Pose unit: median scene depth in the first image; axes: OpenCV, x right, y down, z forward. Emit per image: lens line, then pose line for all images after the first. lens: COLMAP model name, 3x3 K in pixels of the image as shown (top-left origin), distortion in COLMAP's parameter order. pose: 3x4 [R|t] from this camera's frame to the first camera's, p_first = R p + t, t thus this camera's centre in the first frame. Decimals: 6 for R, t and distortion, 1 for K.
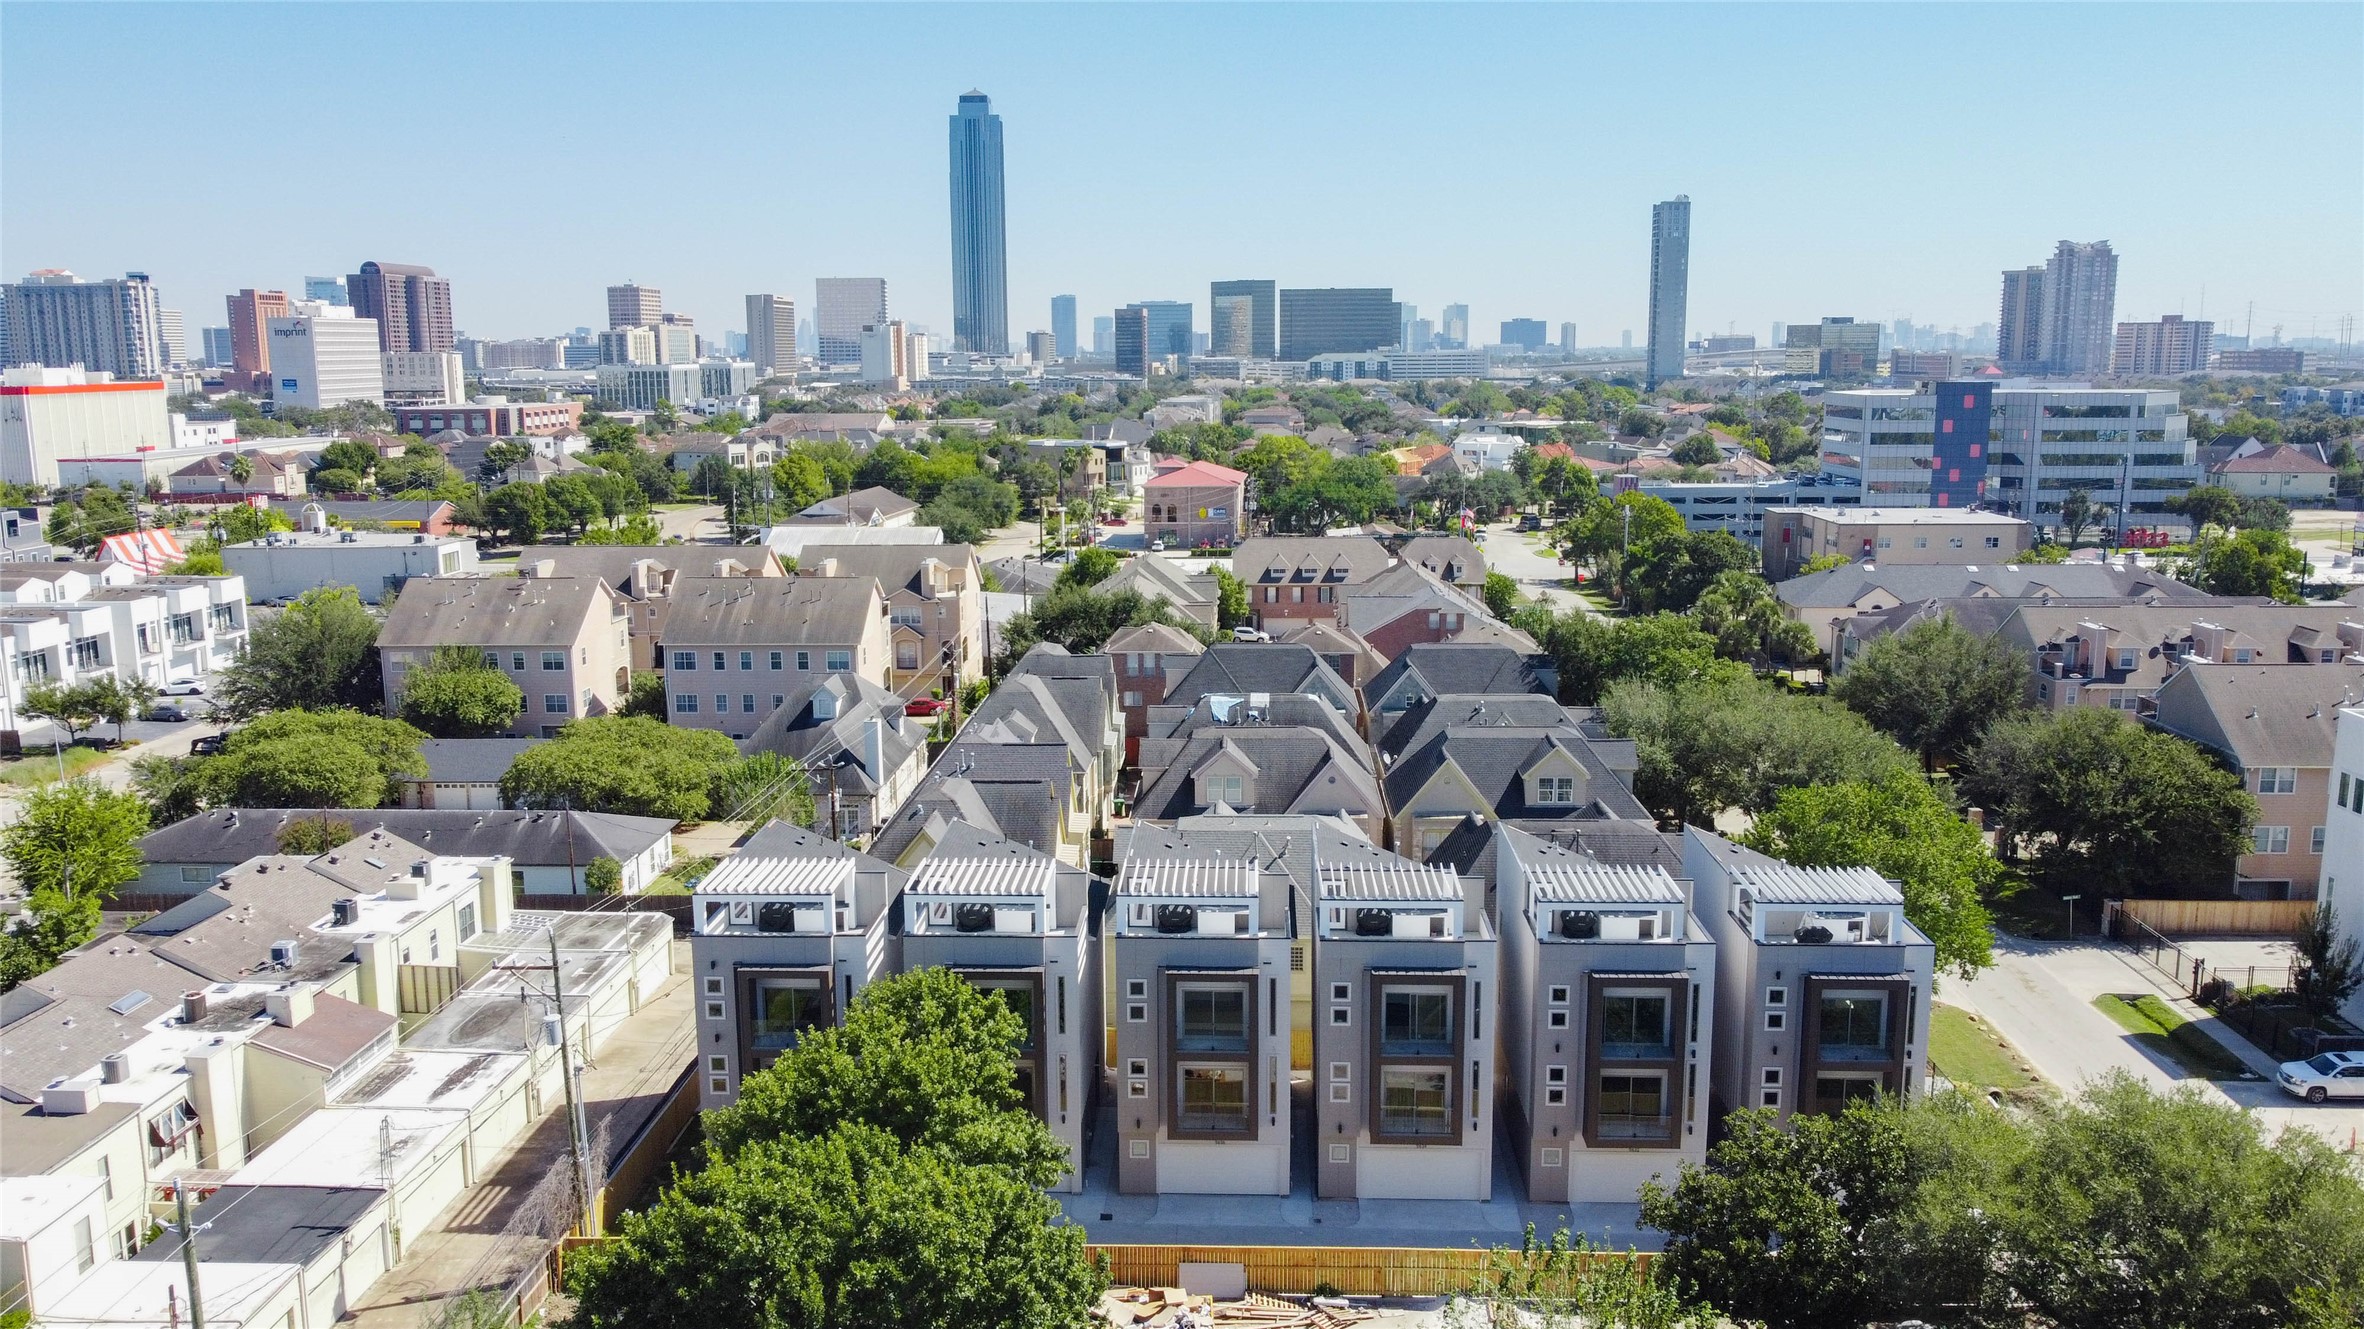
lens RADIAL K [[1795.7, 0, 1182.0], [0, 1795.7, 664.5], [0, 0, 1]] dist [-0.002059, -0.000287]
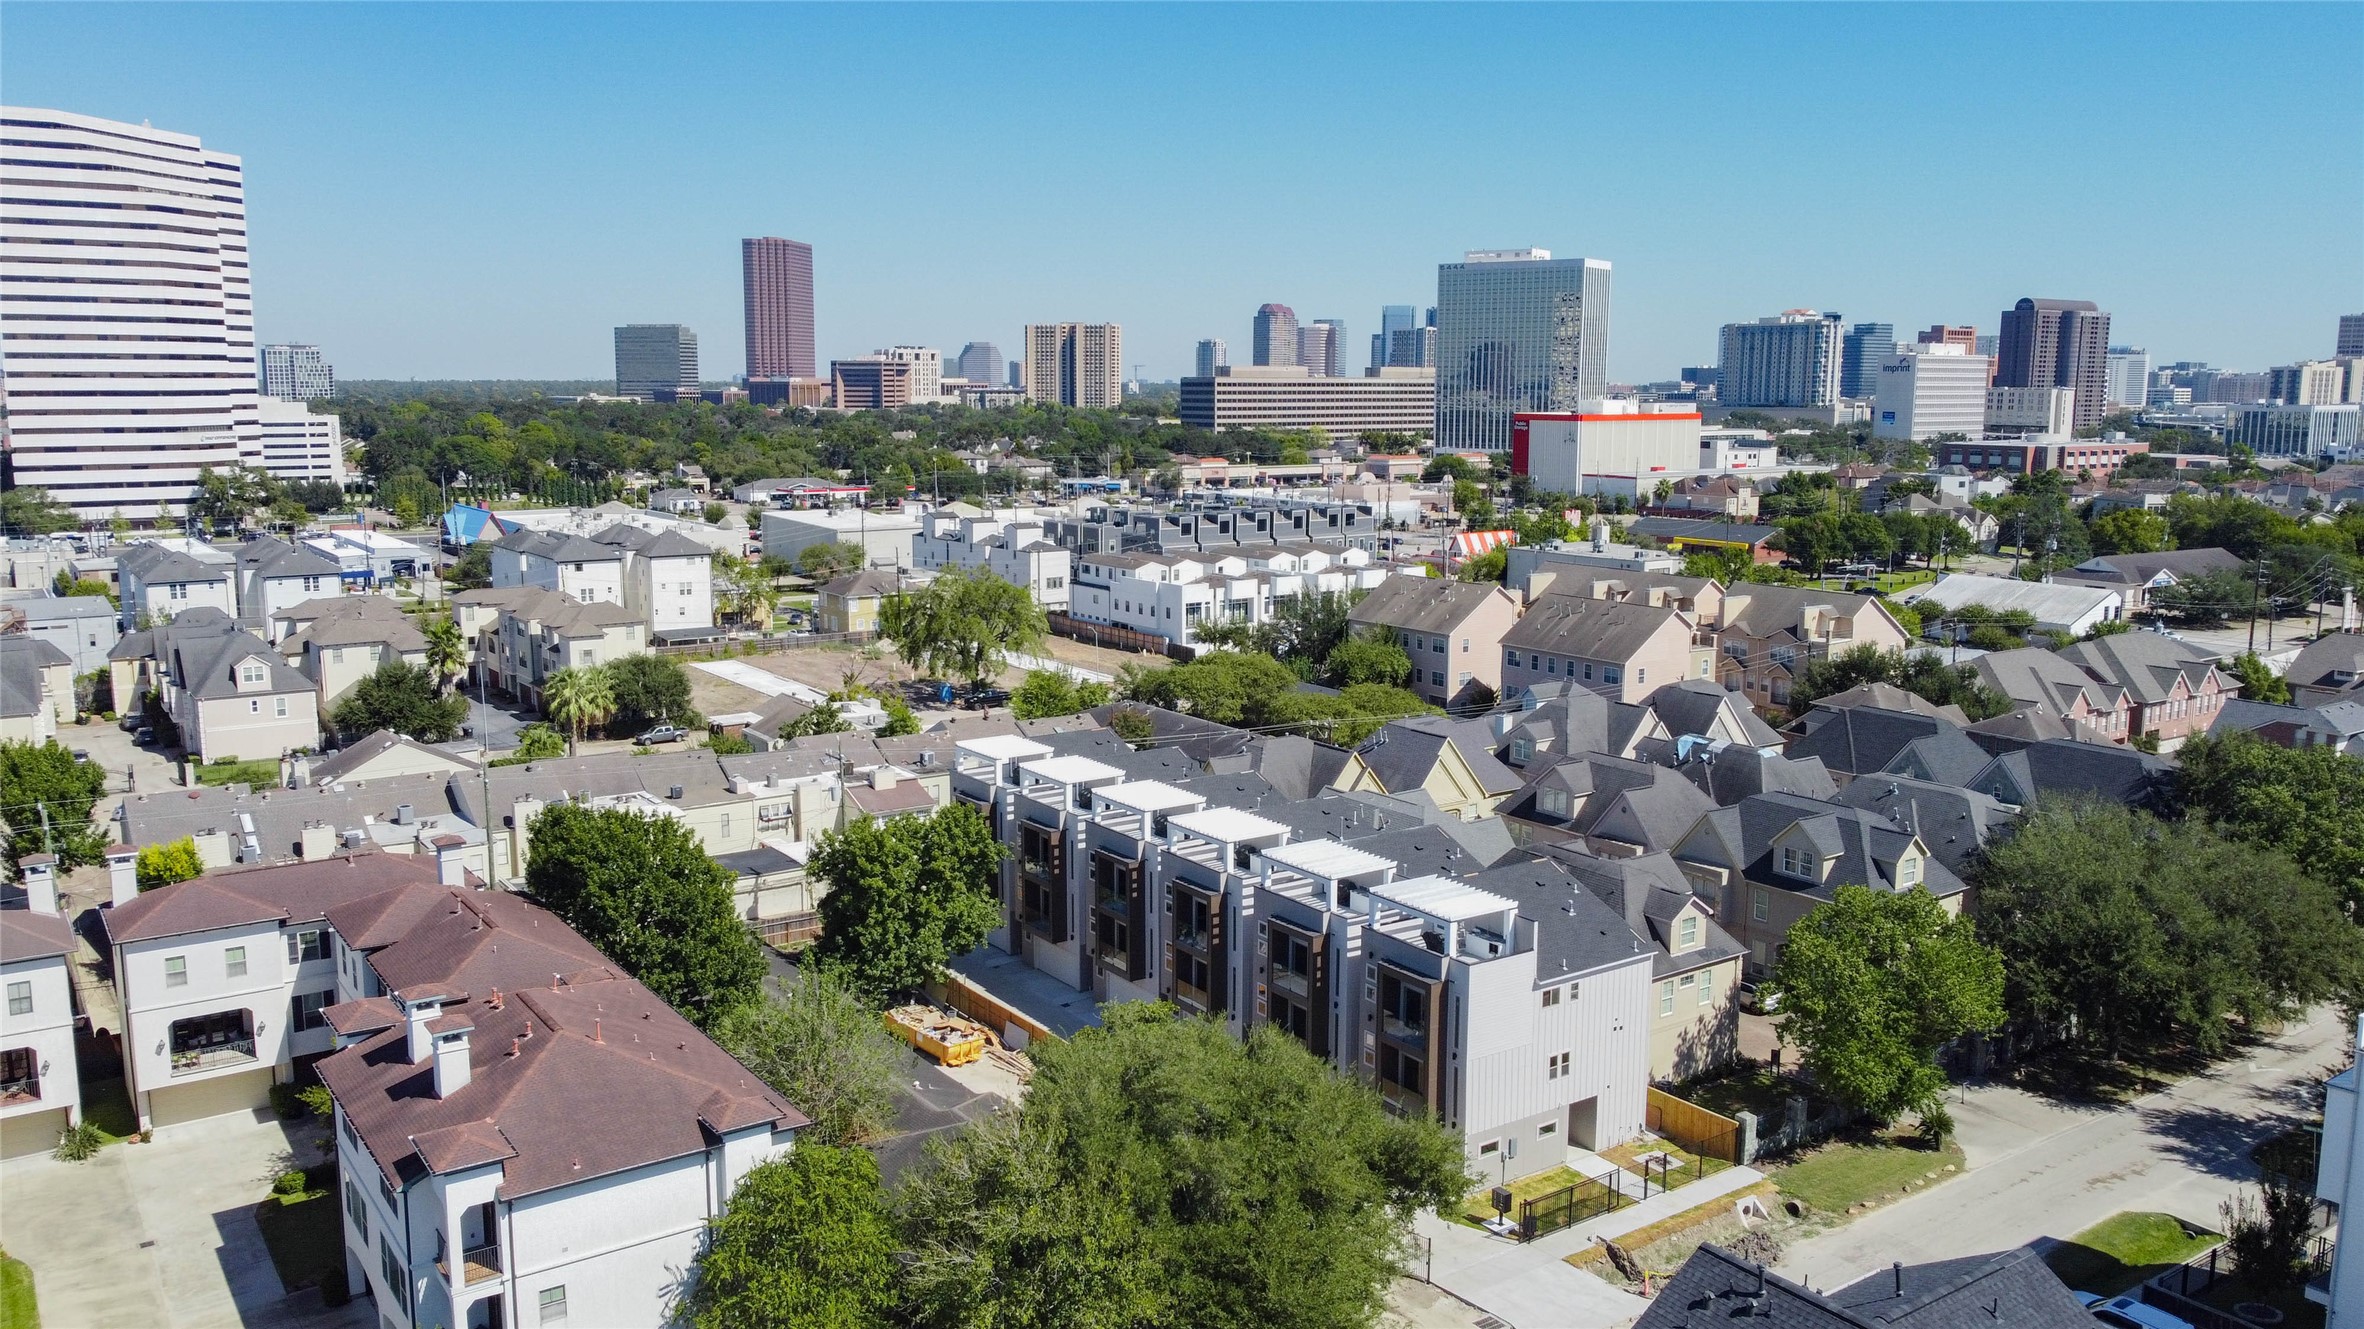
lens RADIAL K [[1795.7, 0, 1182.0], [0, 1795.7, 664.5], [0, 0, 1]] dist [-0.002059, -0.000287]
pose [[0.608407, 0.133671, -0.782287, 0.108577], [-0.145920, 0.987750, 0.055293, -0.006565], [0.780095, 0.080510, 0.620460, 0.011279]]
